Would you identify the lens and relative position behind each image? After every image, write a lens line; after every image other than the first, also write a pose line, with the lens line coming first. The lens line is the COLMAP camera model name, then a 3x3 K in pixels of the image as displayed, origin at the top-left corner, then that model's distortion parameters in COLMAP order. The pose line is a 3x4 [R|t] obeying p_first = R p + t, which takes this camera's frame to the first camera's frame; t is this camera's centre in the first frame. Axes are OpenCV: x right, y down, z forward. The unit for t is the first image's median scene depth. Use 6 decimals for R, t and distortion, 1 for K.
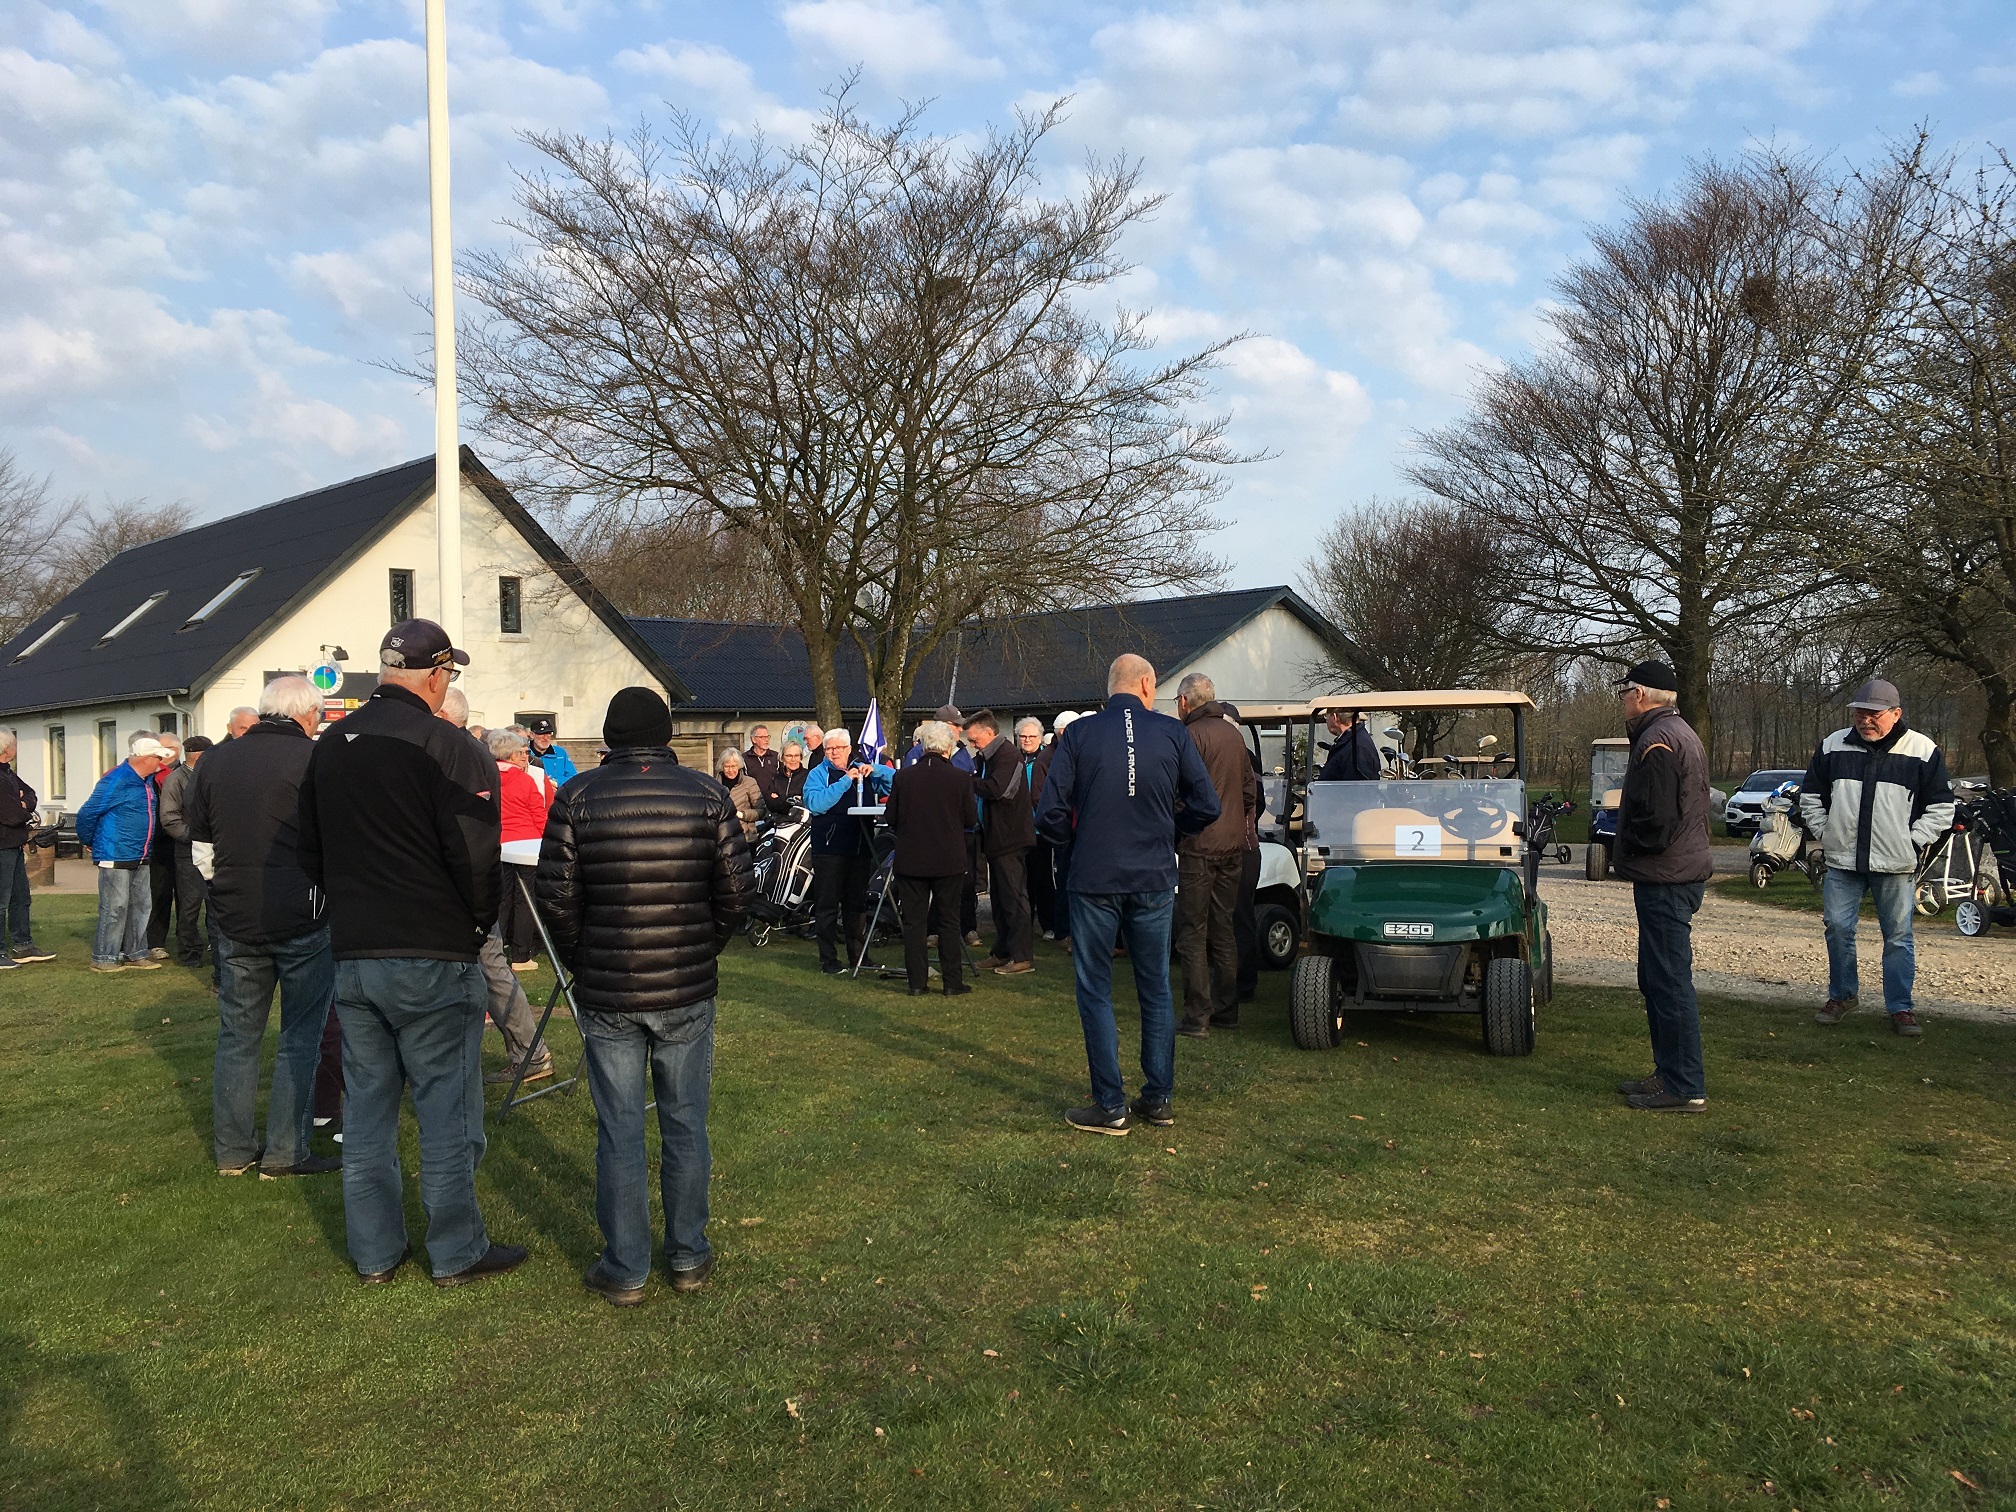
lens RADIAL K [[1704.2, 0, 1008.0], [0, 1704.2, 756.0], [0, 0, 1]] dist [0.058937, -0.067258]
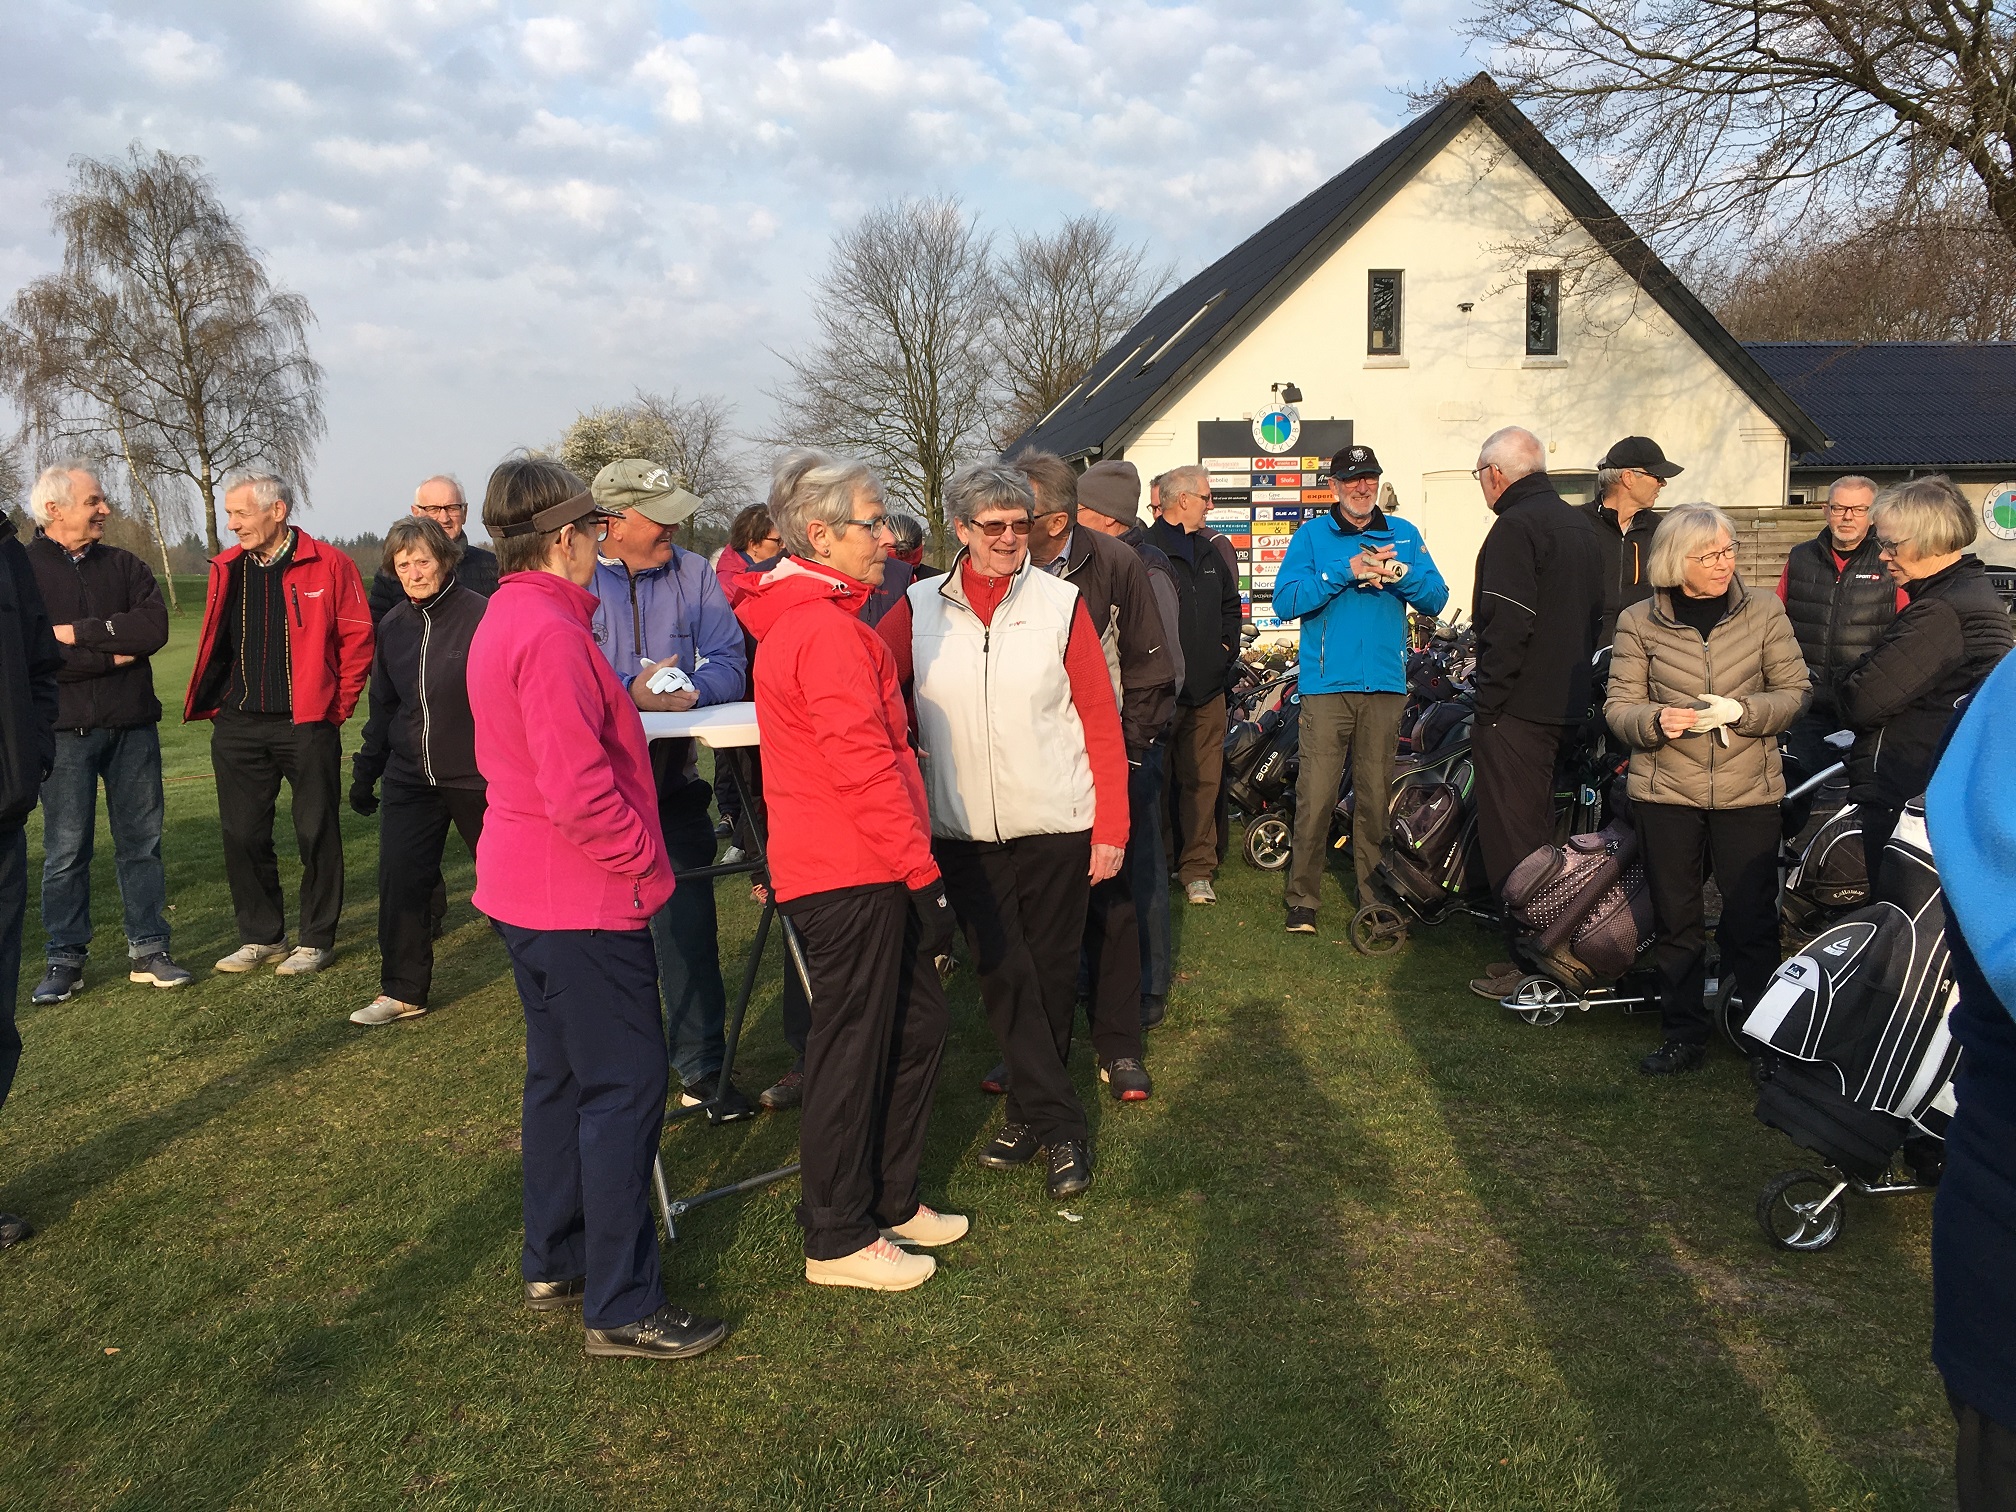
lens RADIAL K [[1704.2, 0, 1008.0], [0, 1704.2, 756.0], [0, 0, 1]] dist [0.058937, -0.067258]
pose [[0.795230, 0.079317, -0.601098, -0.029556], [-0.004045, 0.992078, 0.125556, 0.001910], [0.606295, -0.097415, 0.789251, 0.273532]]
